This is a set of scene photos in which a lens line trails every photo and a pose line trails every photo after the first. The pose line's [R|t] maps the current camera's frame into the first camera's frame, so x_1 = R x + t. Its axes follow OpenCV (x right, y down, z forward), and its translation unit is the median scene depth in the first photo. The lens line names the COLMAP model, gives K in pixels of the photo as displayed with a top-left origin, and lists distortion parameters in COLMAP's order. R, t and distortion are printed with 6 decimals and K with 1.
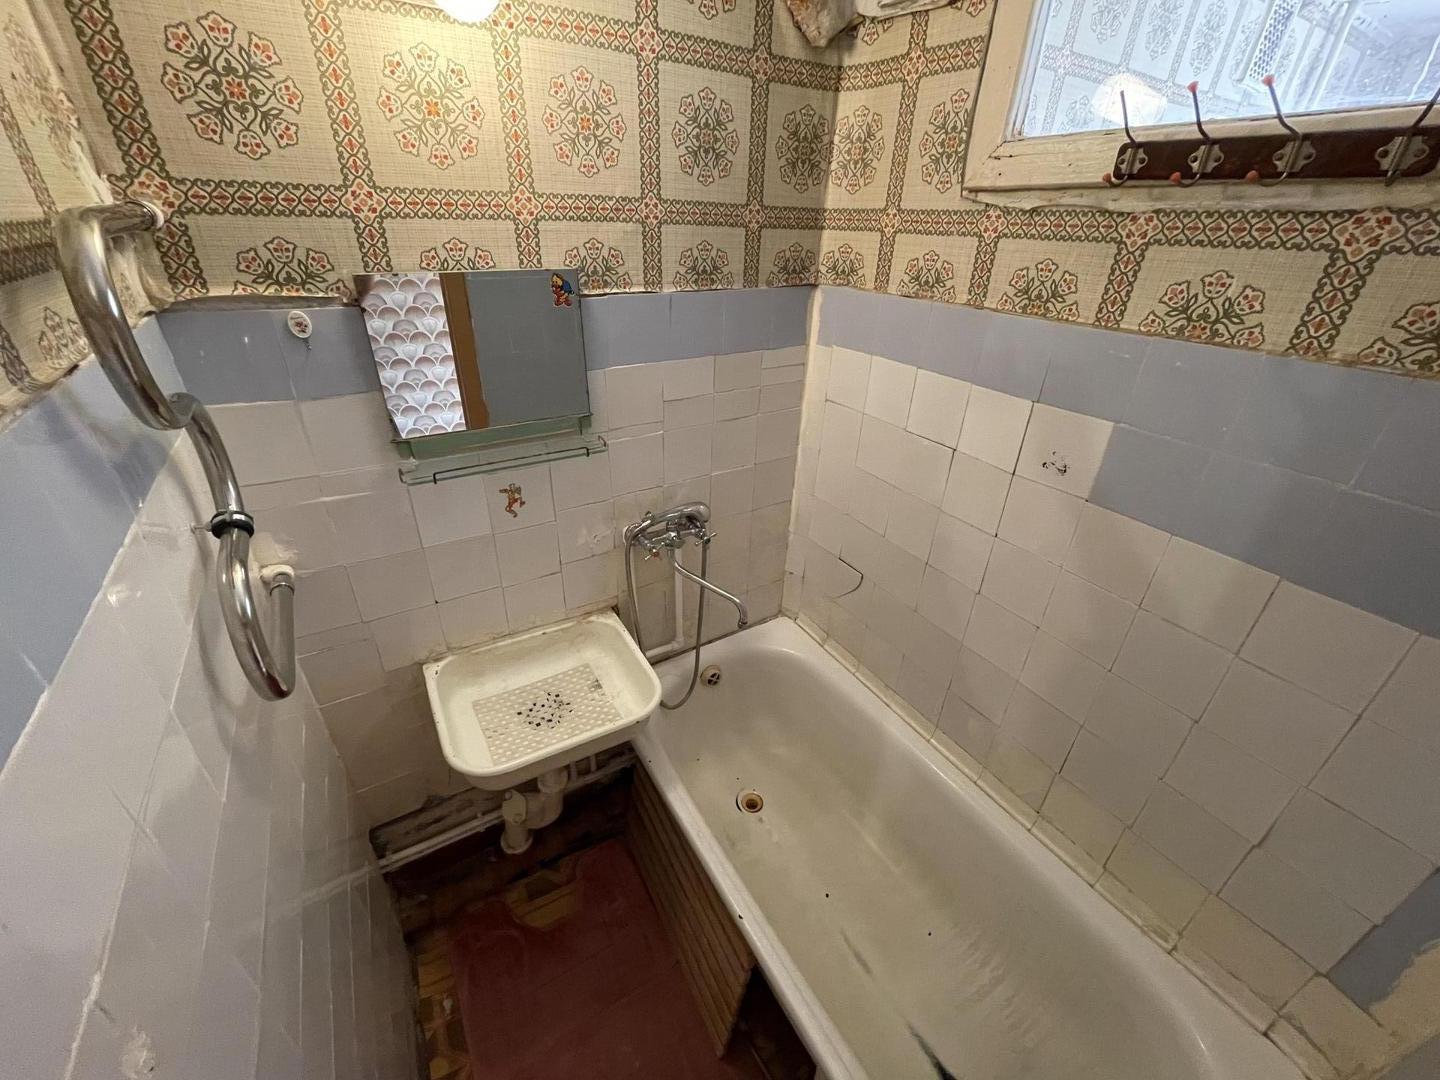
lens RADIAL K [[581.9, 0, 719.2], [0, 581.9, 540.7], [0, 0, 1]] dist [-0.005351, 0.000948]
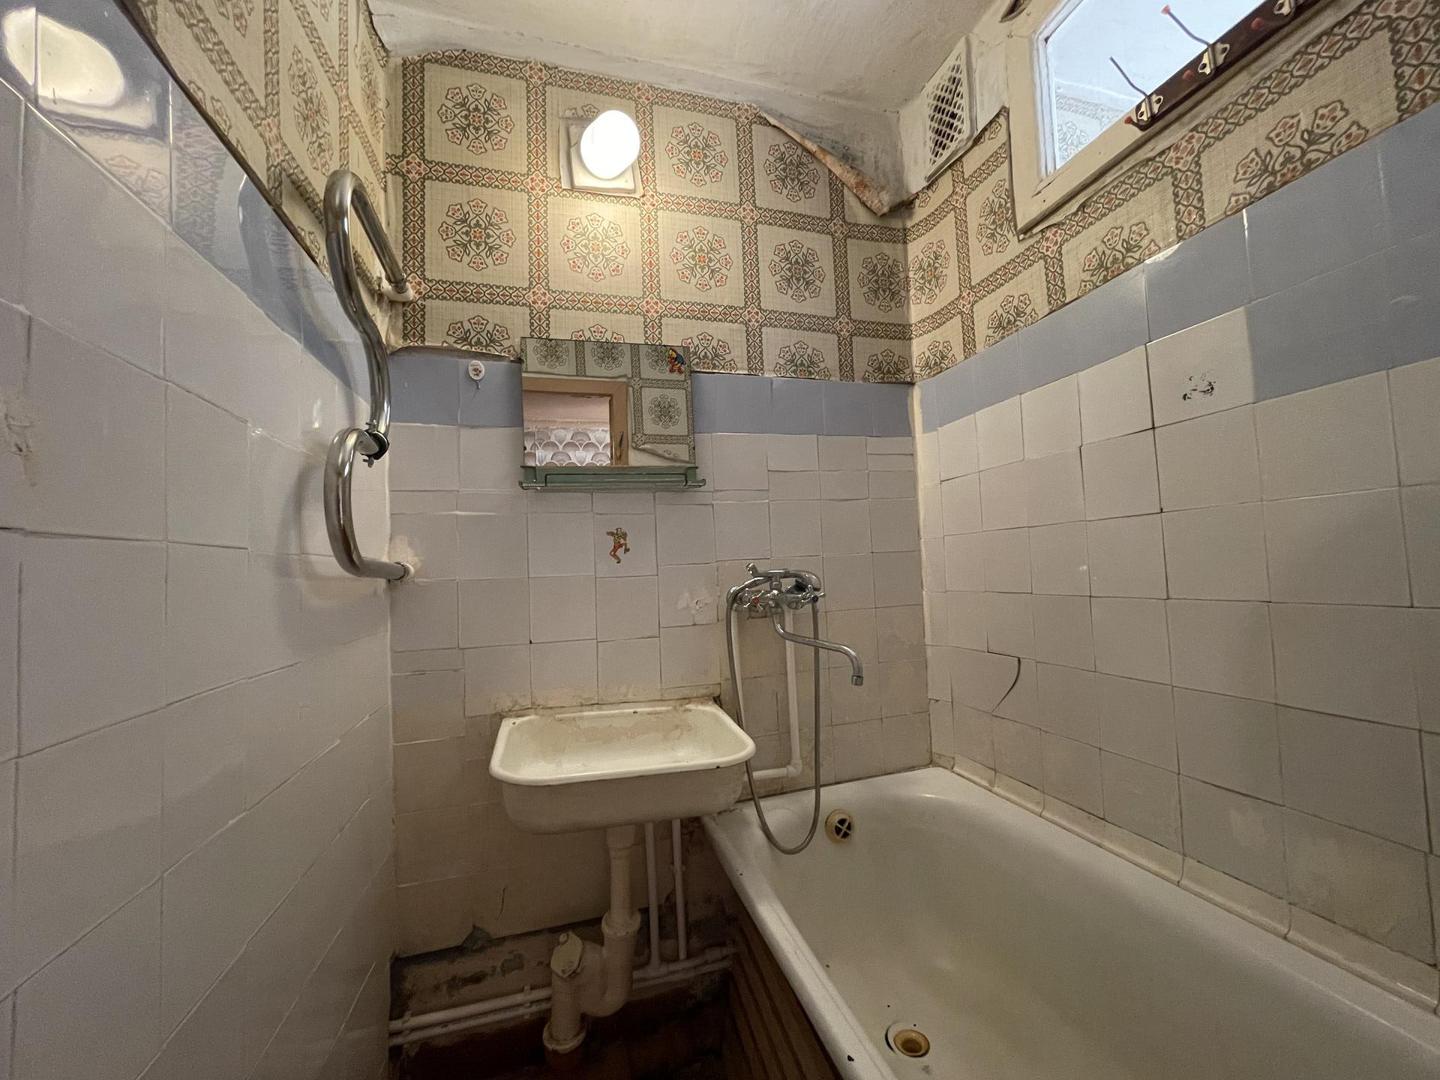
lens RADIAL K [[581.9, 0, 721.6], [0, 581.9, 541.6], [0, 0, 1]] dist [-0.005351, 0.000948]
pose [[0.962215, -0.083232, -0.259258, 0.097951], [-0.065750, 0.852938, -0.517854, 0.479134], [0.264233, 0.515333, 0.815238, 0.213416]]
